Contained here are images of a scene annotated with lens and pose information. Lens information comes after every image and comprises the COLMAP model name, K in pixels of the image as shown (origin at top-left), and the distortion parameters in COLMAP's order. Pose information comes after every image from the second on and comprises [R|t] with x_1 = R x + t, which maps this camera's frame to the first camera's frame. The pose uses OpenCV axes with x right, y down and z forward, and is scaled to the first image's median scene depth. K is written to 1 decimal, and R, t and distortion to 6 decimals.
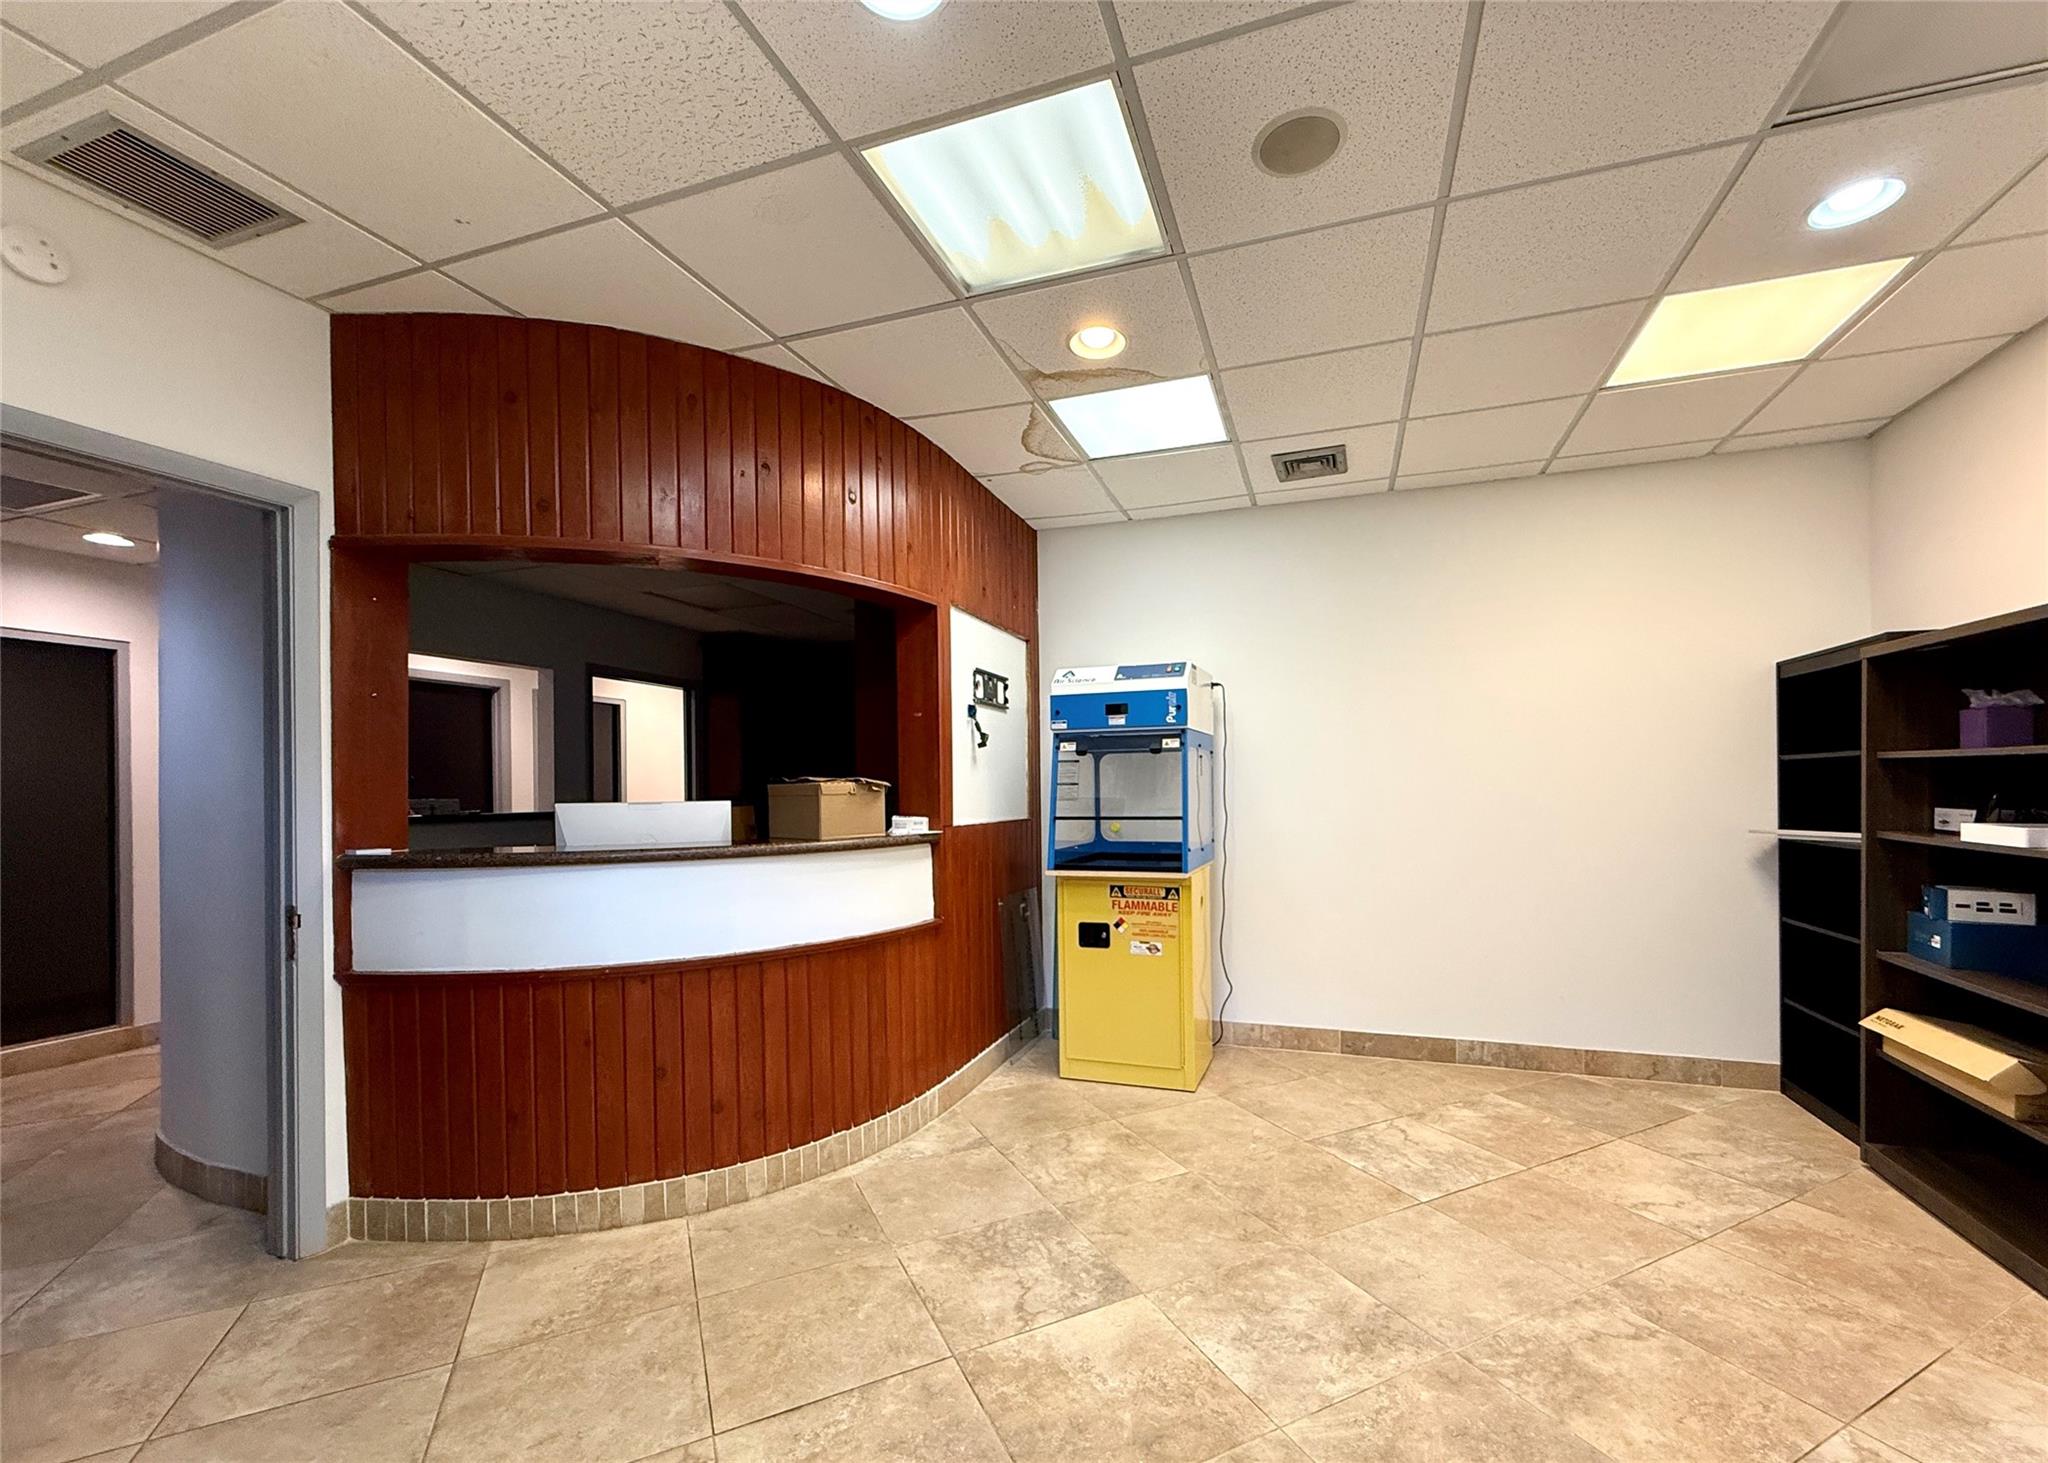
lens RADIAL K [[863.1, 0, 1025.9], [0, 863.1, 789.0], [0, 0, 1]] dist [-0.000820, -0.000186]
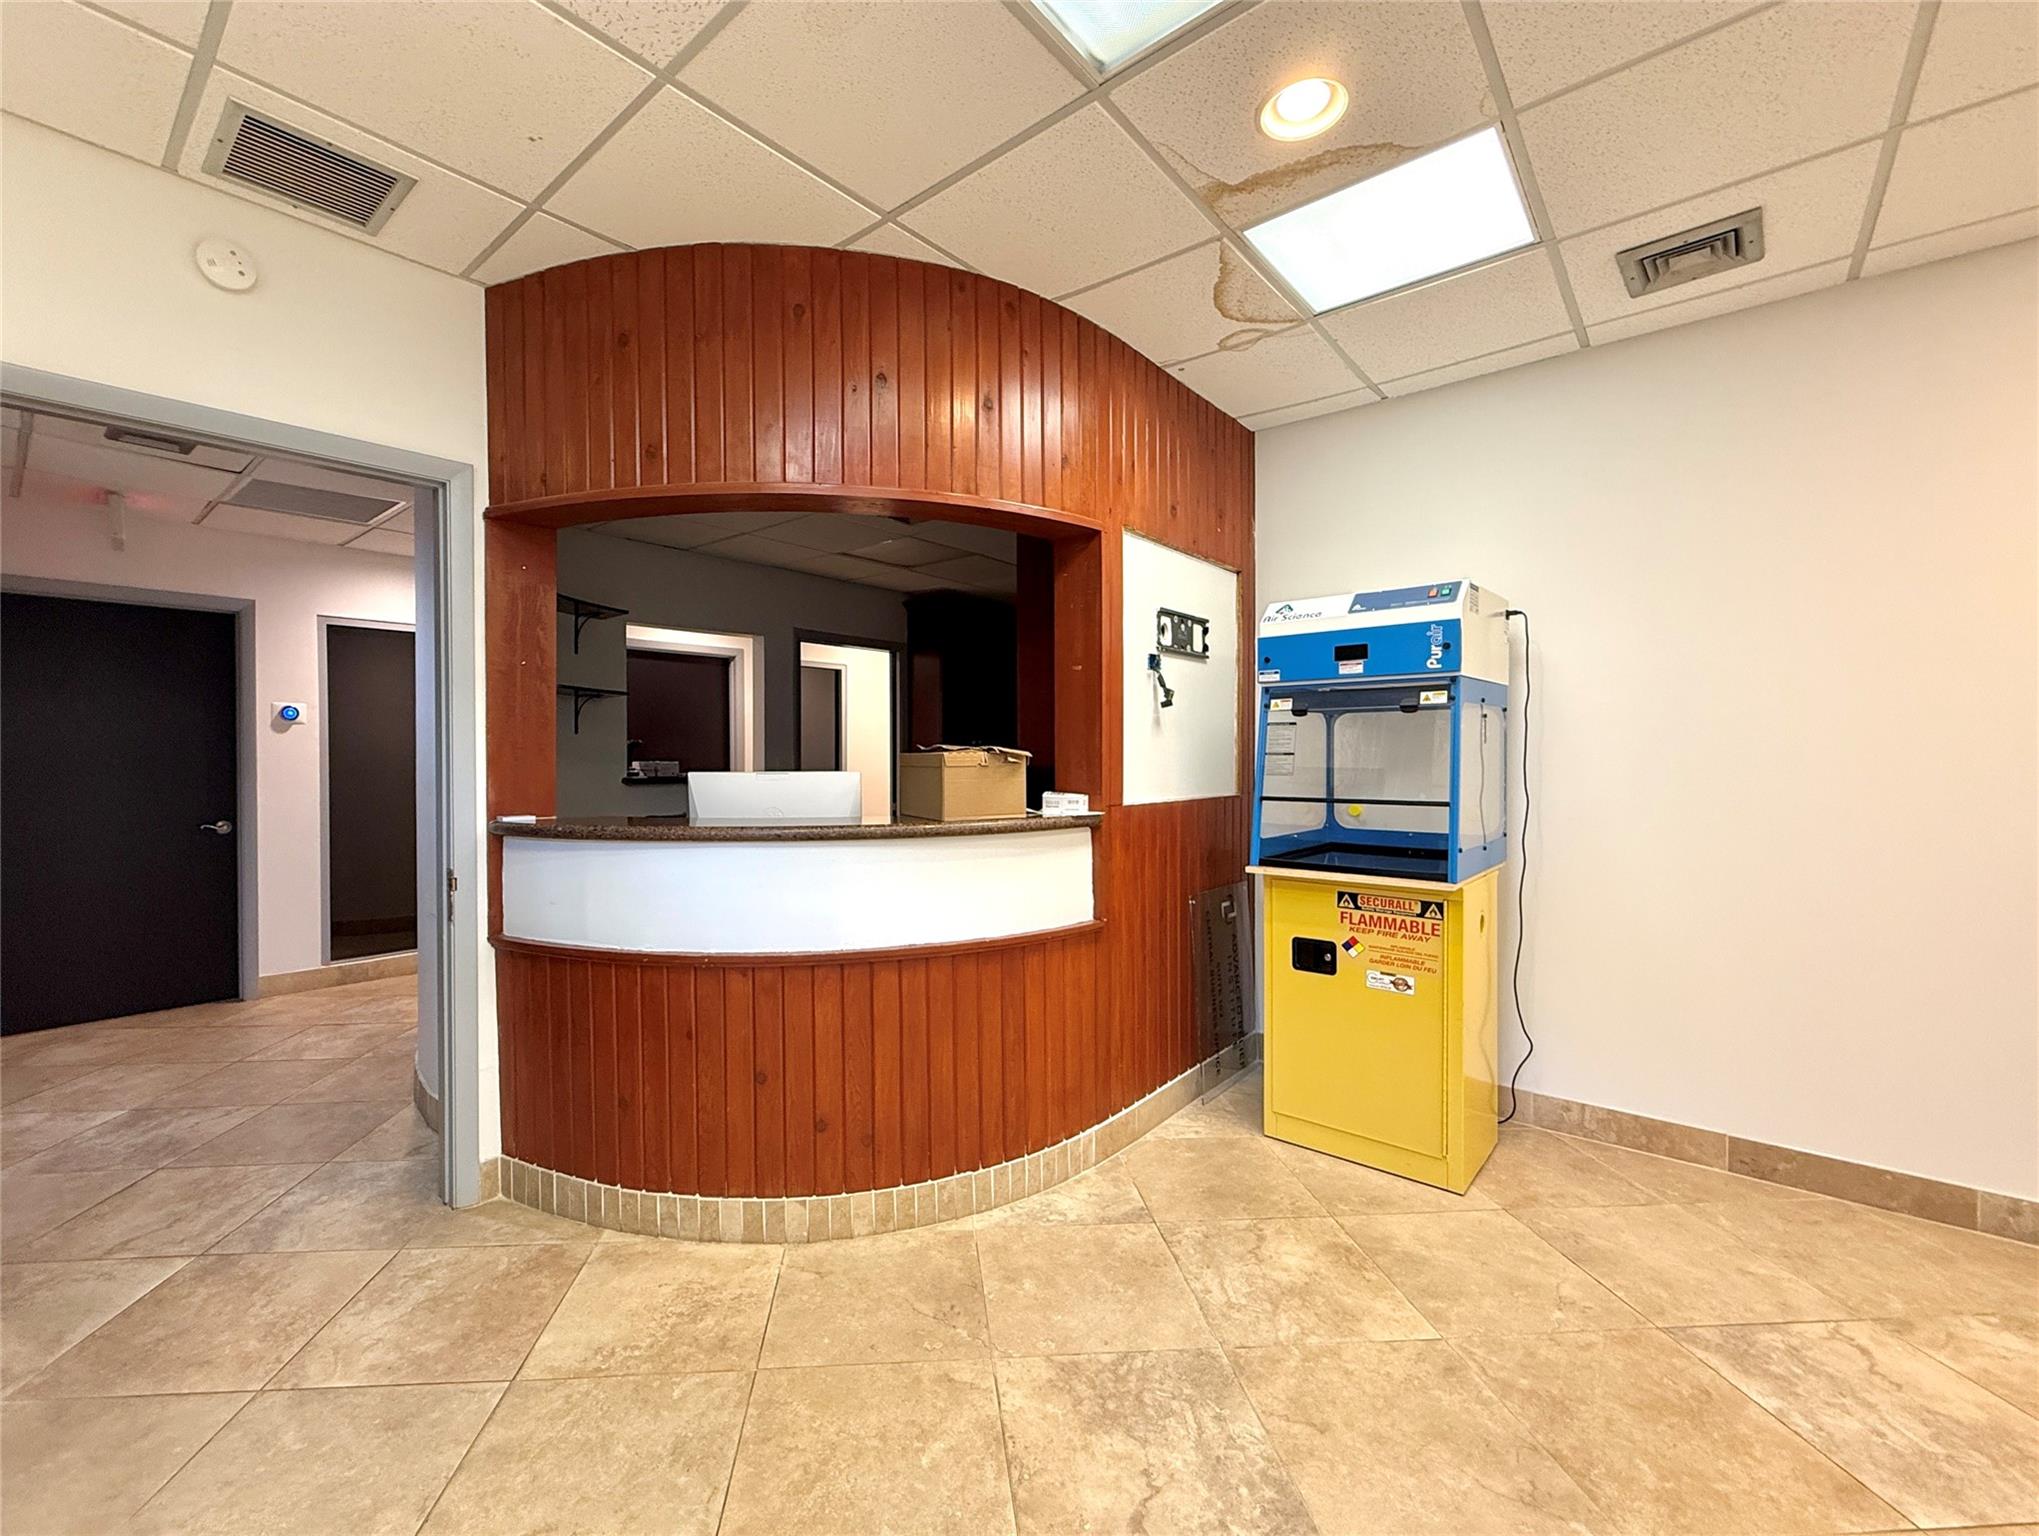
lens RADIAL K [[848.3, 0, 952.8], [0, 848.3, 764.0], [0, 0, 1]] dist [0.000817, 0.000013]
pose [[0.926062, 0.012422, -0.377166, 0.076006], [-0.005503, 0.999796, 0.019416, -0.011677], [0.377330, -0.015905, 0.925942, 0.238164]]
